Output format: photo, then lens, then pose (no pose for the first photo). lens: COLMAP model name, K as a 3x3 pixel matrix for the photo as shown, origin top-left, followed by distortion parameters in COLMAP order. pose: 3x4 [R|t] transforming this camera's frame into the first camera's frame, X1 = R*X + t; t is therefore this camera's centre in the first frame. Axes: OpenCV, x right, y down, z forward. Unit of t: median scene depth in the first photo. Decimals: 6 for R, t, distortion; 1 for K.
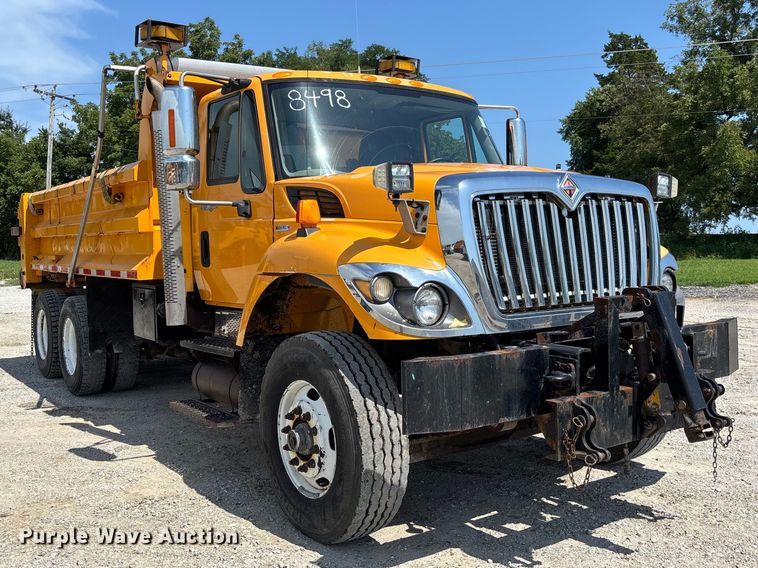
lens RADIAL K [[788.1, 0, 361.8], [0, 788.1, 253.0], [0, 0, 1]] dist [0.009609, -0.019510]
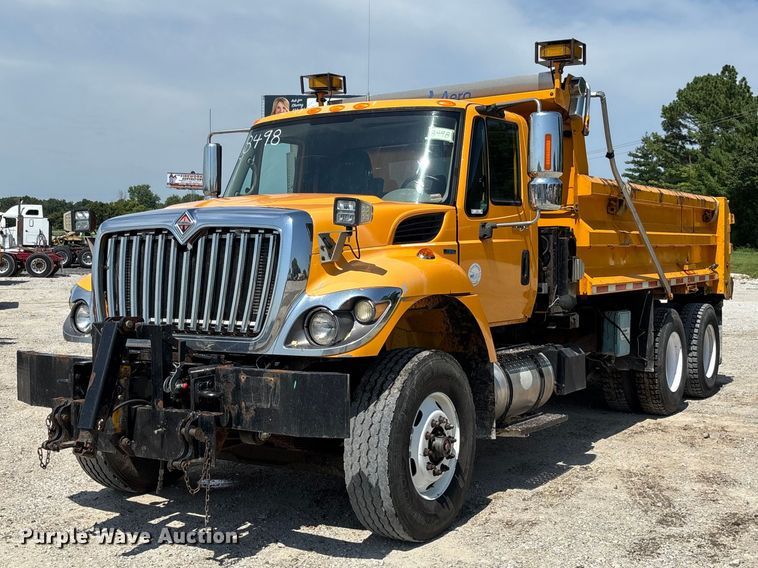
lens RADIAL K [[951.2, 0, 378.4], [0, 951.2, 255.3], [0, 0, 1]] dist [0.096511, -0.025144]
pose [[0.383536, 0.023814, -0.923219, 1.606305], [-0.014438, 0.999700, 0.019788, -0.069232], [0.923413, 0.005740, 0.383765, 0.760211]]
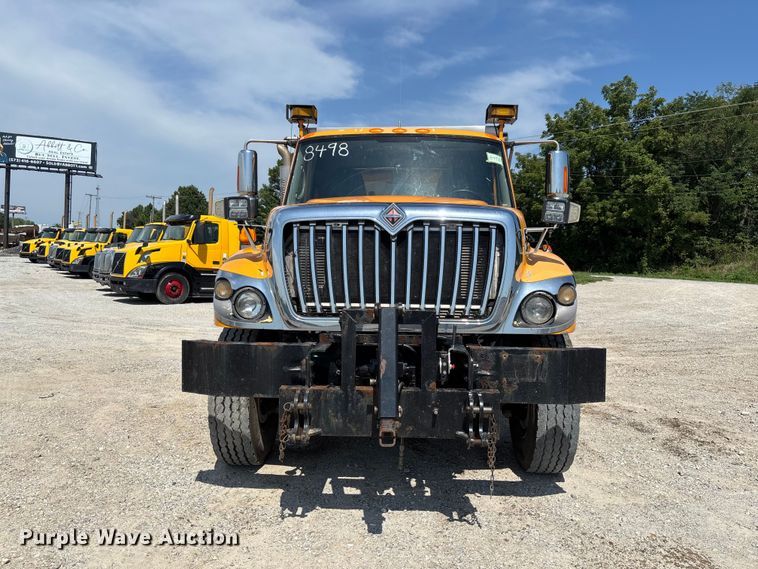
lens RADIAL K [[574.8, 0, 379.0], [0, 574.8, 284.5], [0, 0, 1]] dist [0.071008, -0.002817]
pose [[0.801337, 0.062580, -0.594931, 0.768039], [-0.041153, 0.997924, 0.049540, -0.022477], [0.596796, -0.015215, 0.802249, 0.308216]]
